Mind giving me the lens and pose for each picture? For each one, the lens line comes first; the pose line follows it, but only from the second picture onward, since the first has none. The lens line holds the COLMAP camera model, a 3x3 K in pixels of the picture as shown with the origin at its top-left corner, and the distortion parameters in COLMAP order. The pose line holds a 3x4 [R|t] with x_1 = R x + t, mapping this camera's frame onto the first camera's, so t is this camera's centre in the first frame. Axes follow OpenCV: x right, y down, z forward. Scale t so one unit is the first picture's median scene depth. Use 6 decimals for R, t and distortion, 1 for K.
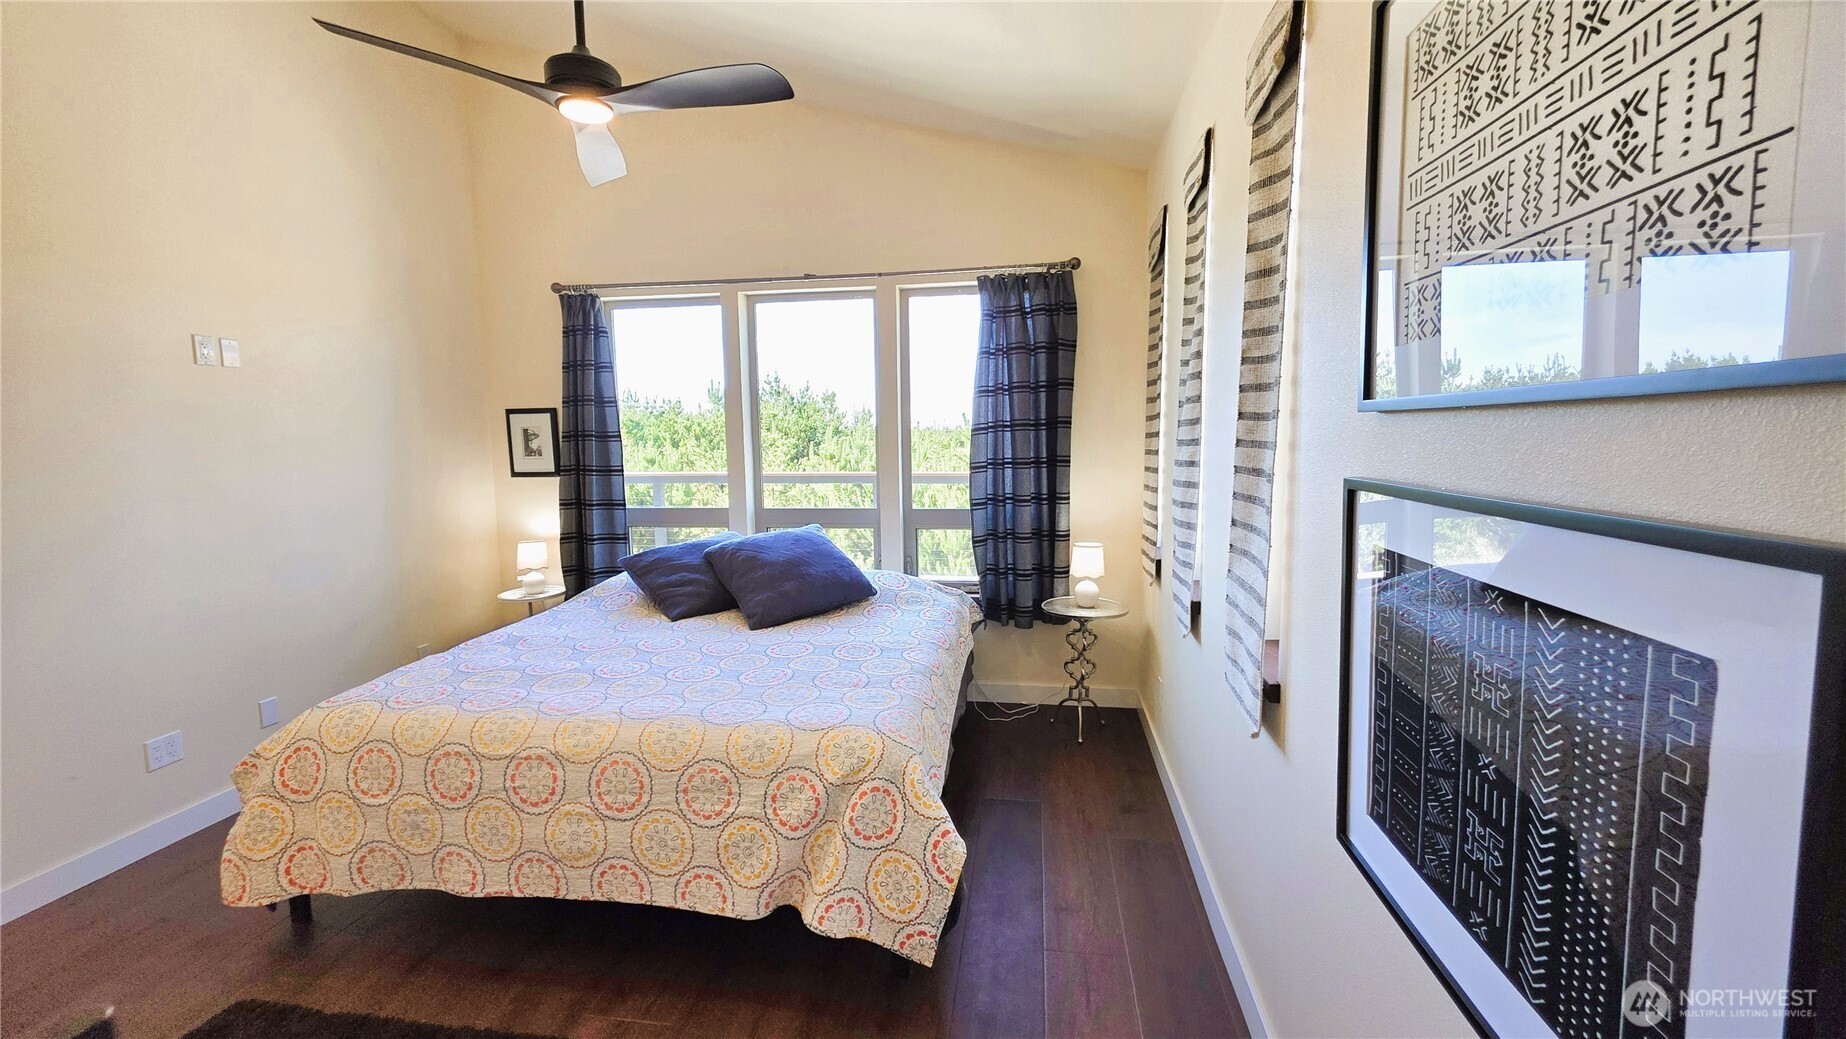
lens RADIAL K [[738.5, 0, 923.7], [0, 738.5, 512.7], [0, 0, 1]] dist [-0.002288, 0.000722]
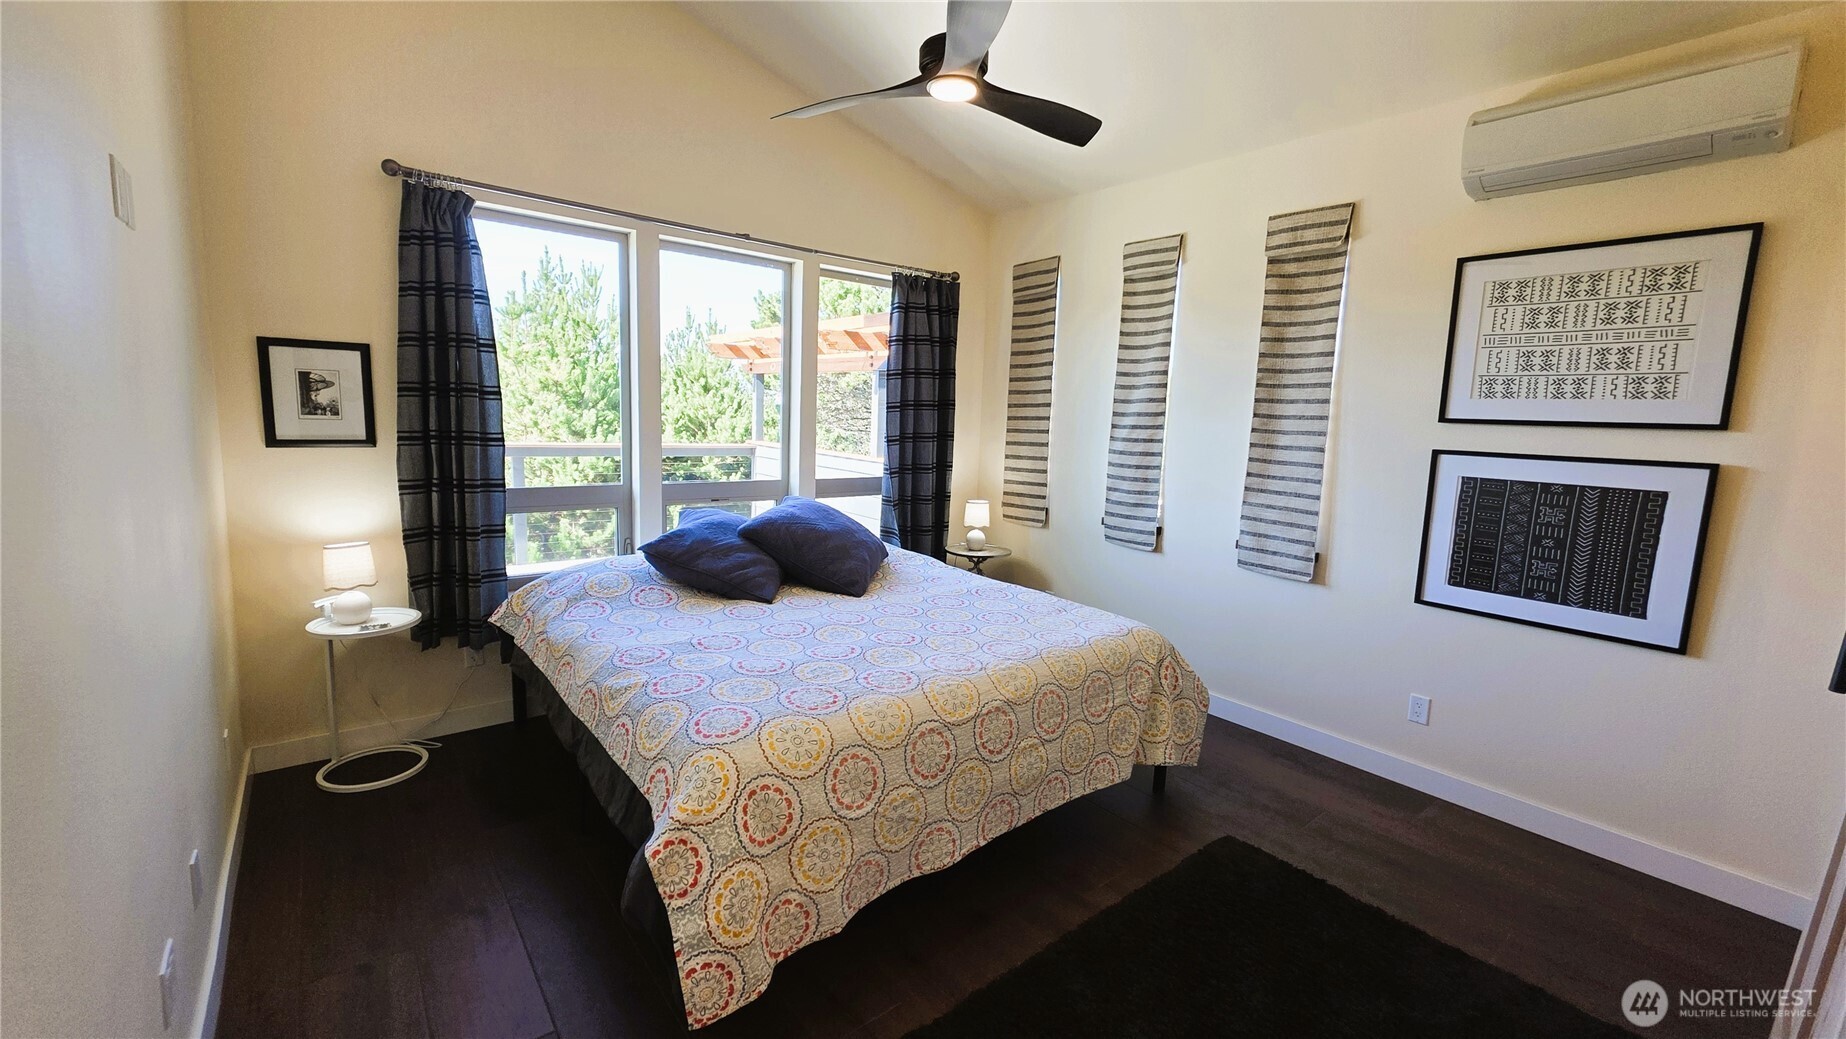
lens RADIAL K [[738.5, 0, 915.7], [0, 738.5, 512.2], [0, 0, 1]] dist [-0.002288, 0.000722]
pose [[0.673458, -0.060530, 0.736743, -1.303053], [0.033871, 0.998122, 0.051043, -0.012979], [-0.738449, -0.009422, 0.674243, 0.344942]]
